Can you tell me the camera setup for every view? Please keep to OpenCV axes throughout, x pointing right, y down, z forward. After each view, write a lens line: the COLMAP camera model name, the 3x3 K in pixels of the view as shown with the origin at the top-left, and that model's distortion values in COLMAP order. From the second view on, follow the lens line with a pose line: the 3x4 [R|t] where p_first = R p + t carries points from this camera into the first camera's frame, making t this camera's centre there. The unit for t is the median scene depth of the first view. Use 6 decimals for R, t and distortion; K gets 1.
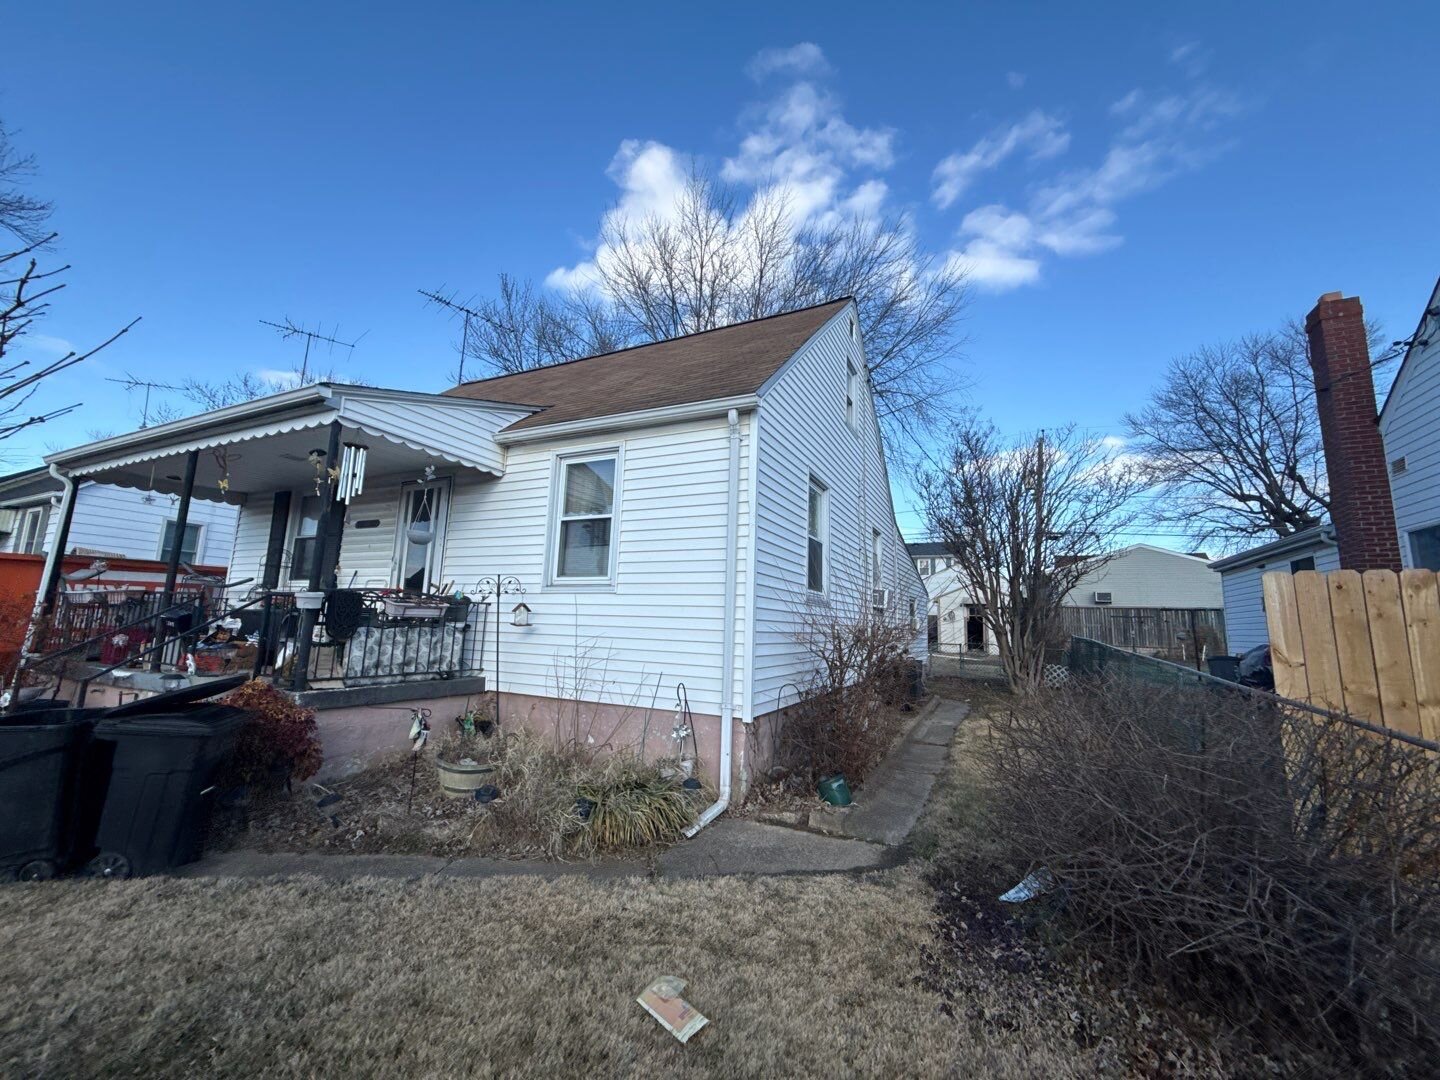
lens RADIAL K [[573.1, 0, 720.0], [0, 573.1, 540.0], [0, 0, 1]] dist [0.004784, 0.000191]
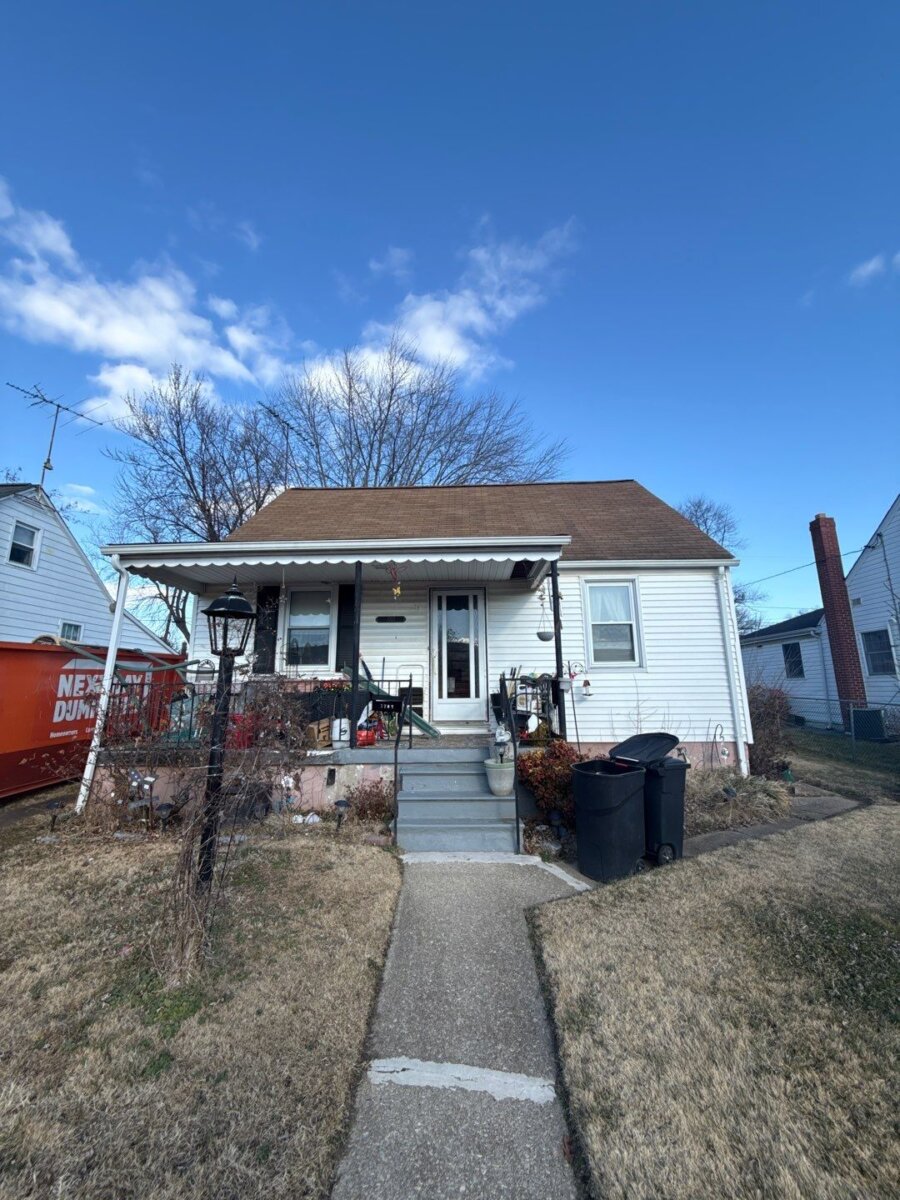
lens RADIAL K [[488.8, 0, 450.0], [0, 488.8, 600.0], [0, 0, 1]] dist [-0.002516, -0.000324]
pose [[0.910587, 0.037135, 0.411646, -0.941174], [-0.022670, 0.998944, -0.039967, -0.030798], [-0.412695, 0.027062, 0.910467, -0.011302]]
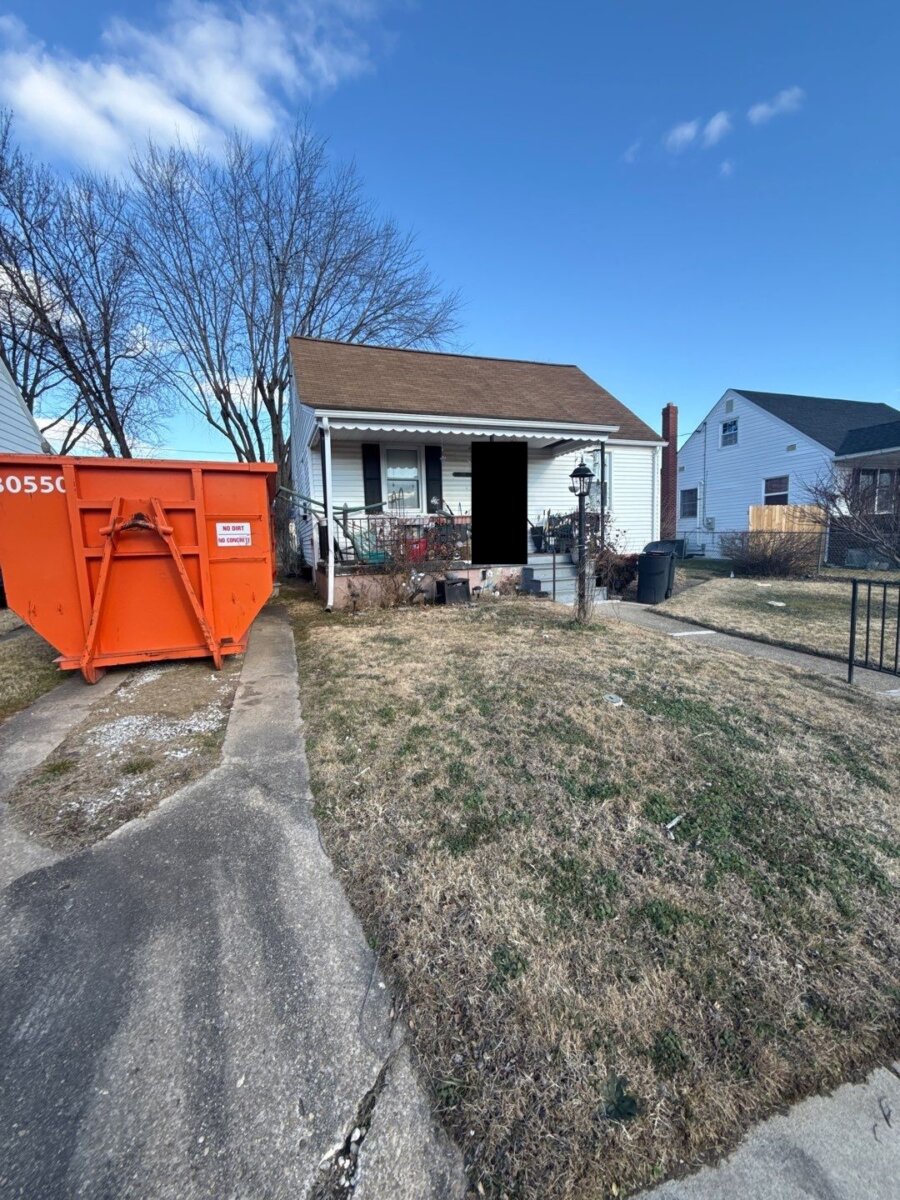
lens RADIAL K [[477.6, 0, 450.0], [0, 477.6, 600.0], [0, 0, 1]] dist [0.004784, 0.000191]
pose [[0.699589, -0.141260, 0.700444, -1.703216], [-0.049350, 0.968372, 0.244583, -0.012662], [-0.712839, -0.205674, 0.670491, -0.000227]]
